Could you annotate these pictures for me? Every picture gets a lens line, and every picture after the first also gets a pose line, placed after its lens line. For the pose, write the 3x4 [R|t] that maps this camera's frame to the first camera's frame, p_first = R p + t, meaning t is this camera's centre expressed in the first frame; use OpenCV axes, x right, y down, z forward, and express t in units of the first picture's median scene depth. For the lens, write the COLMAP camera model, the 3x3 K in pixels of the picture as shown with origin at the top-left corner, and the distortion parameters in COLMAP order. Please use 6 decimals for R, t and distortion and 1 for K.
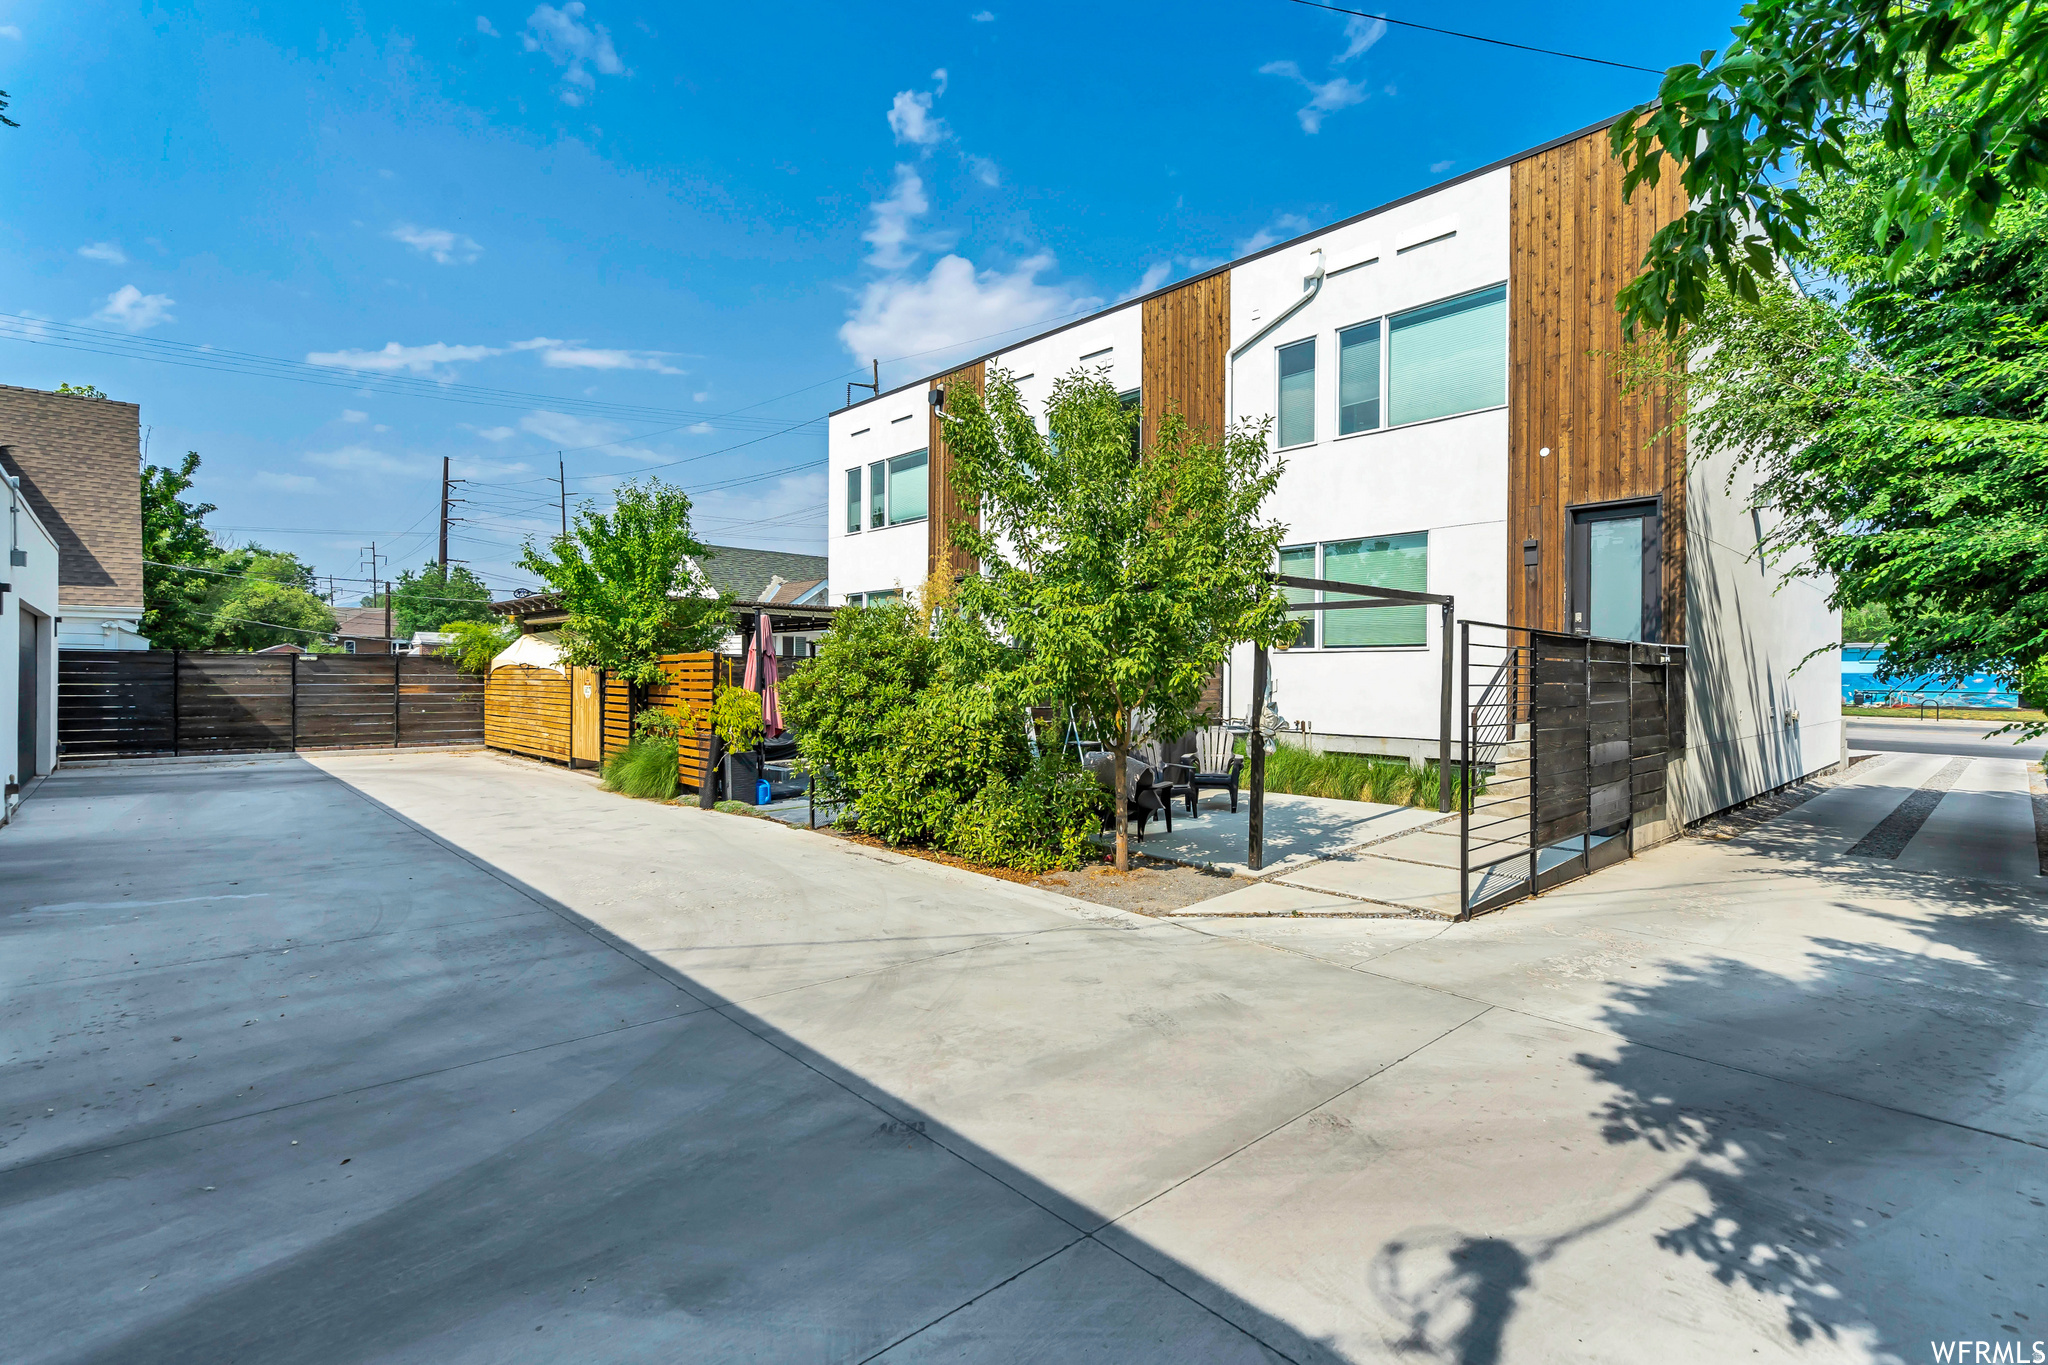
lens RADIAL K [[927.8, 0, 983.1], [0, 927.8, 690.8], [0, 0, 1]] dist [0.008441, -0.001225]
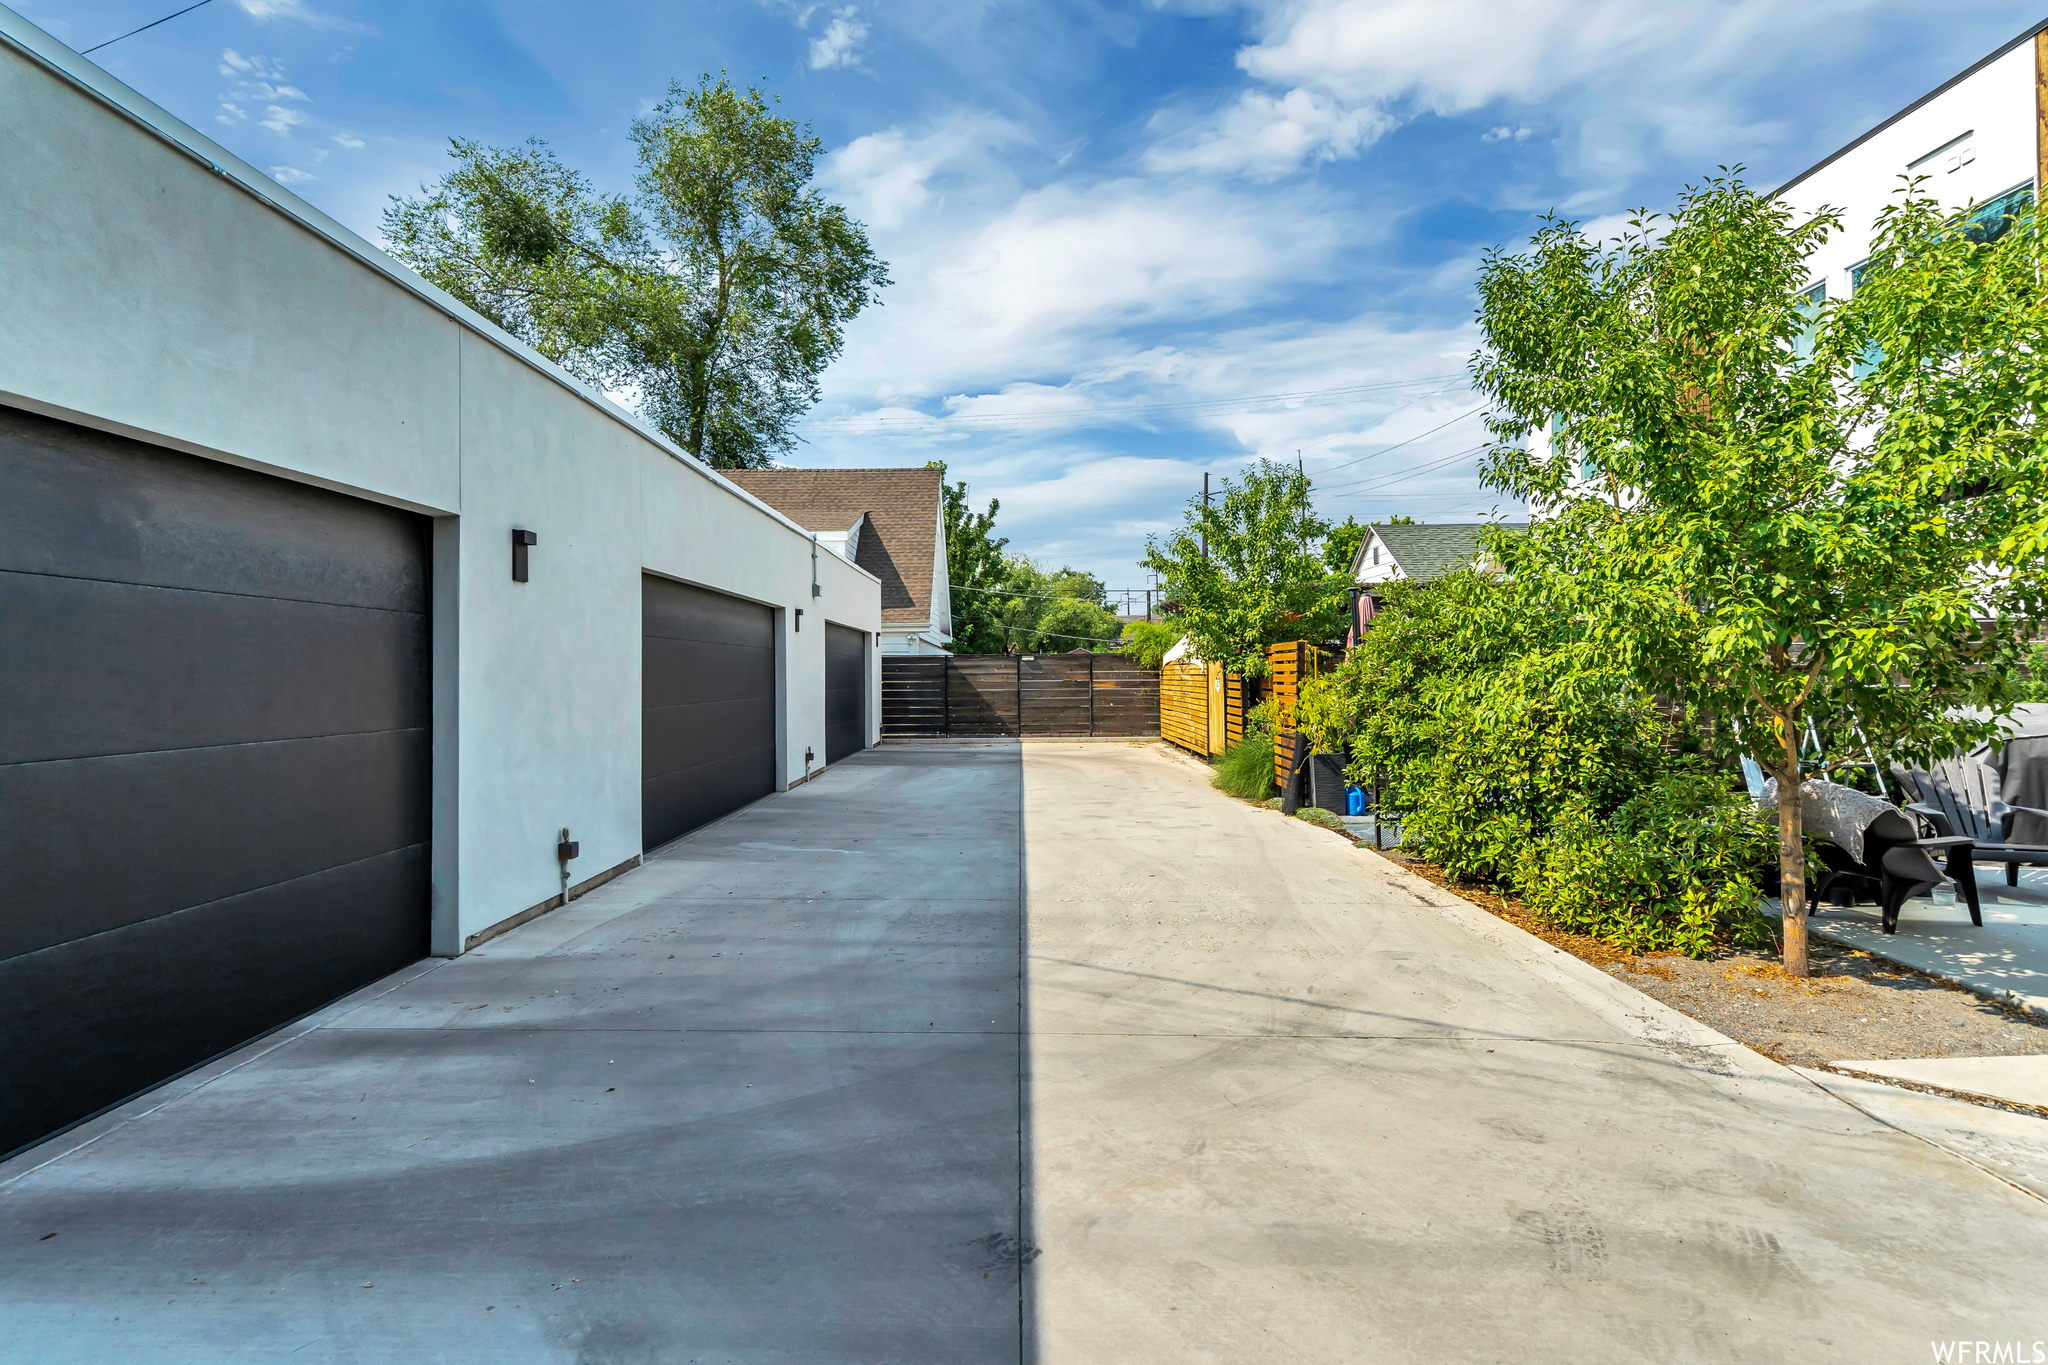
lens RADIAL K [[965.6, 0, 1001.9], [0, 965.6, 668.5], [0, 0, 1]] dist [0.016914, -0.001256]
pose [[0.743063, -0.015319, -0.669046, 0.247750], [0.002928, 0.999803, -0.019641, 0.005160], [0.669215, 0.012635, 0.742962, 0.218614]]
